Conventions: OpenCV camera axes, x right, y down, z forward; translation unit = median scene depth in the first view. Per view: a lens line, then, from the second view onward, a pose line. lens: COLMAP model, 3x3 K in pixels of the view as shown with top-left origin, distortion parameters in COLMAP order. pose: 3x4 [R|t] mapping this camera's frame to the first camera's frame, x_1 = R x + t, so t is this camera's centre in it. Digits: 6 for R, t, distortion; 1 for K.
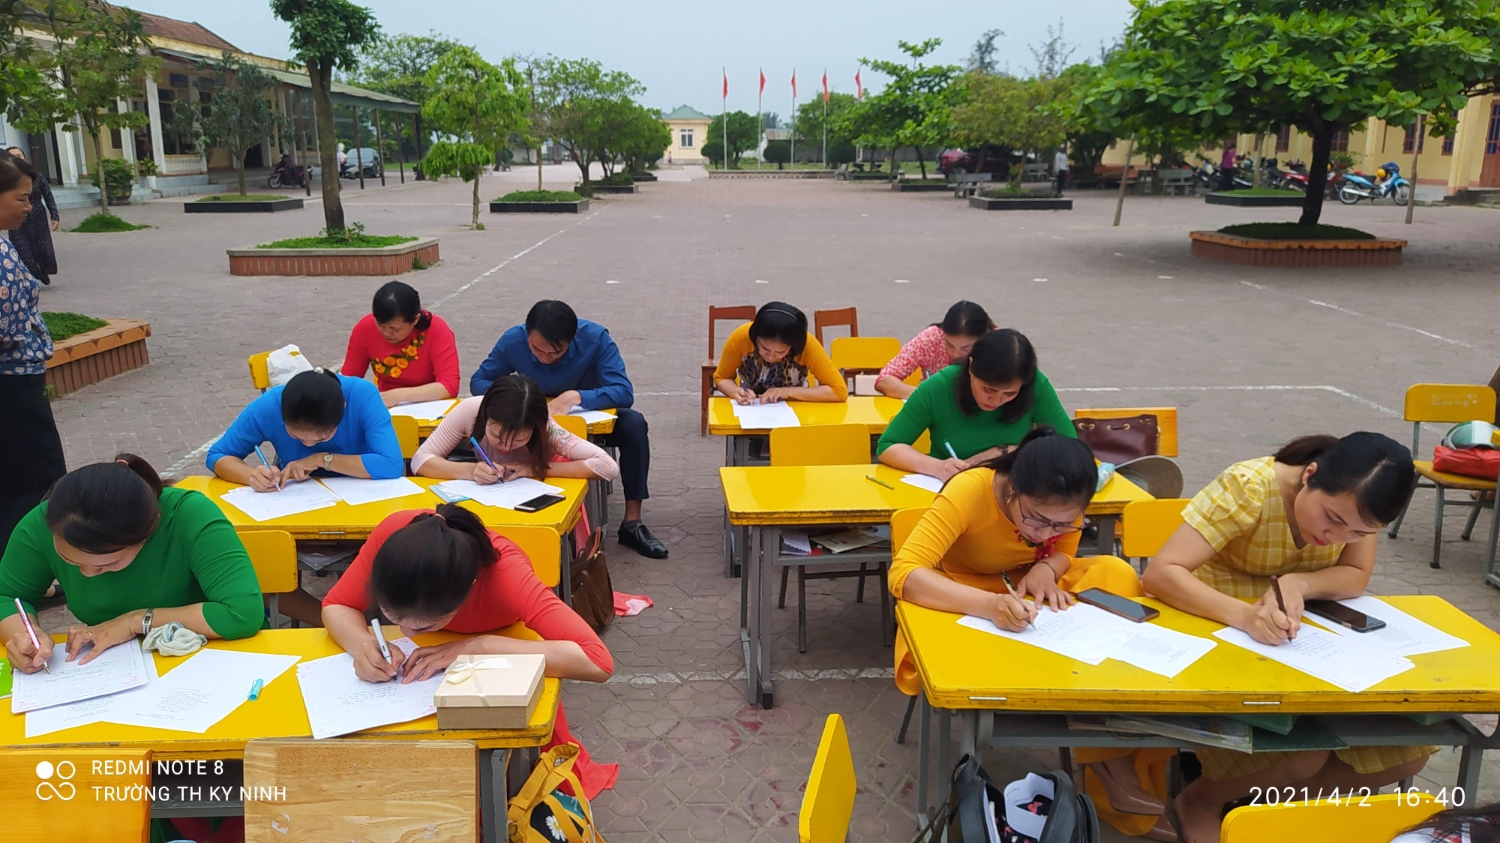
lens RADIAL K [[1117.4, 0, 750.0], [0, 1117.4, 421.5], [0, 0, 1]] dist [0.074509, -0.131458]
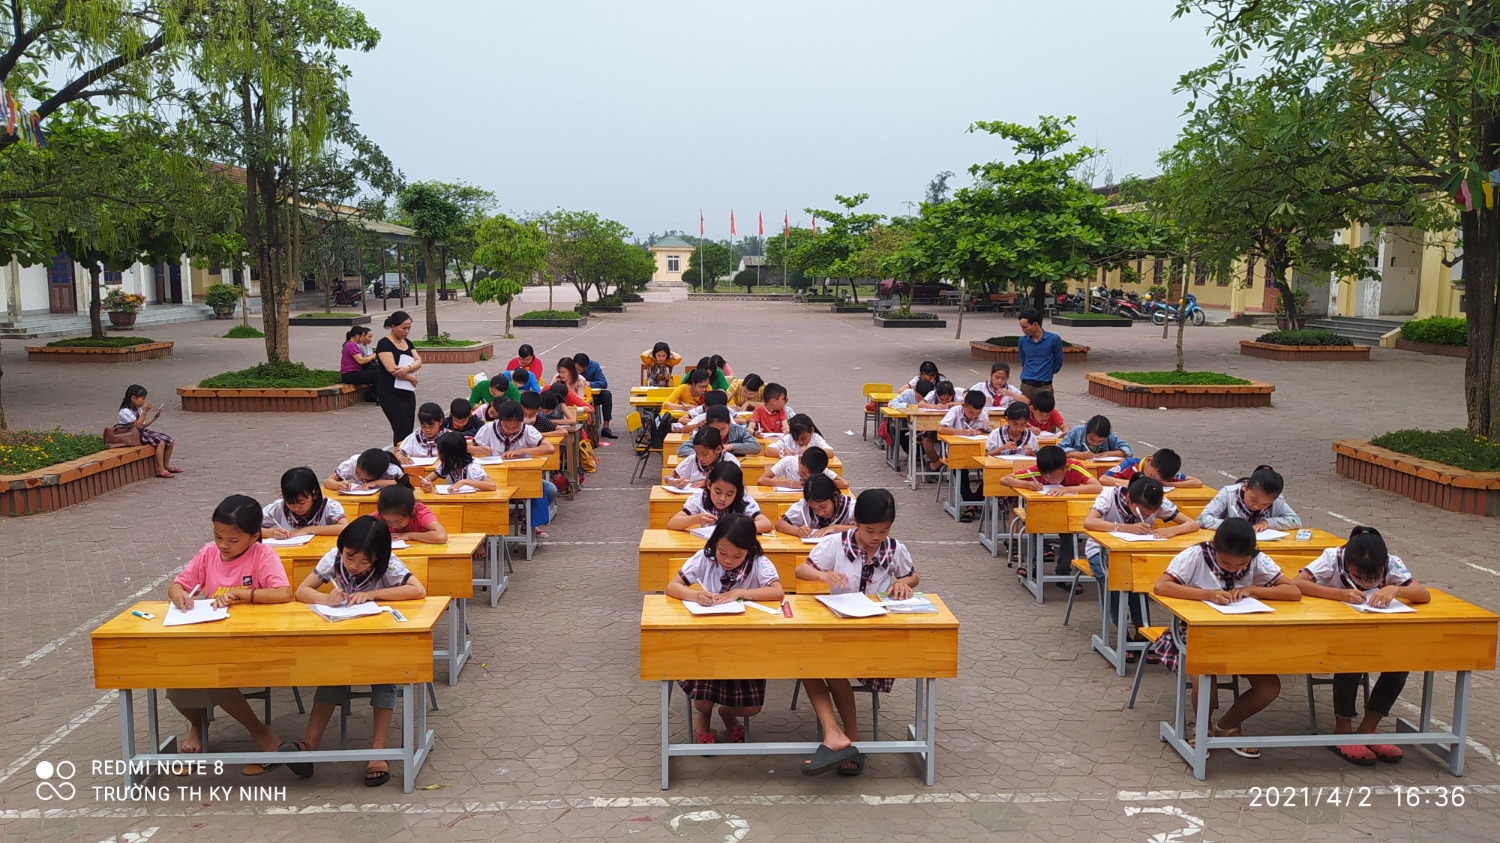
lens RADIAL K [[1117.4, 0, 750.0], [0, 1117.4, 421.5], [0, 0, 1]] dist [0.074509, -0.131458]
pose [[0.999955, 0.005631, 0.007576, 0.028846], [-0.004832, 0.994810, -0.101632, 0.042159], [-0.008109, 0.101591, 0.994793, -0.221902]]
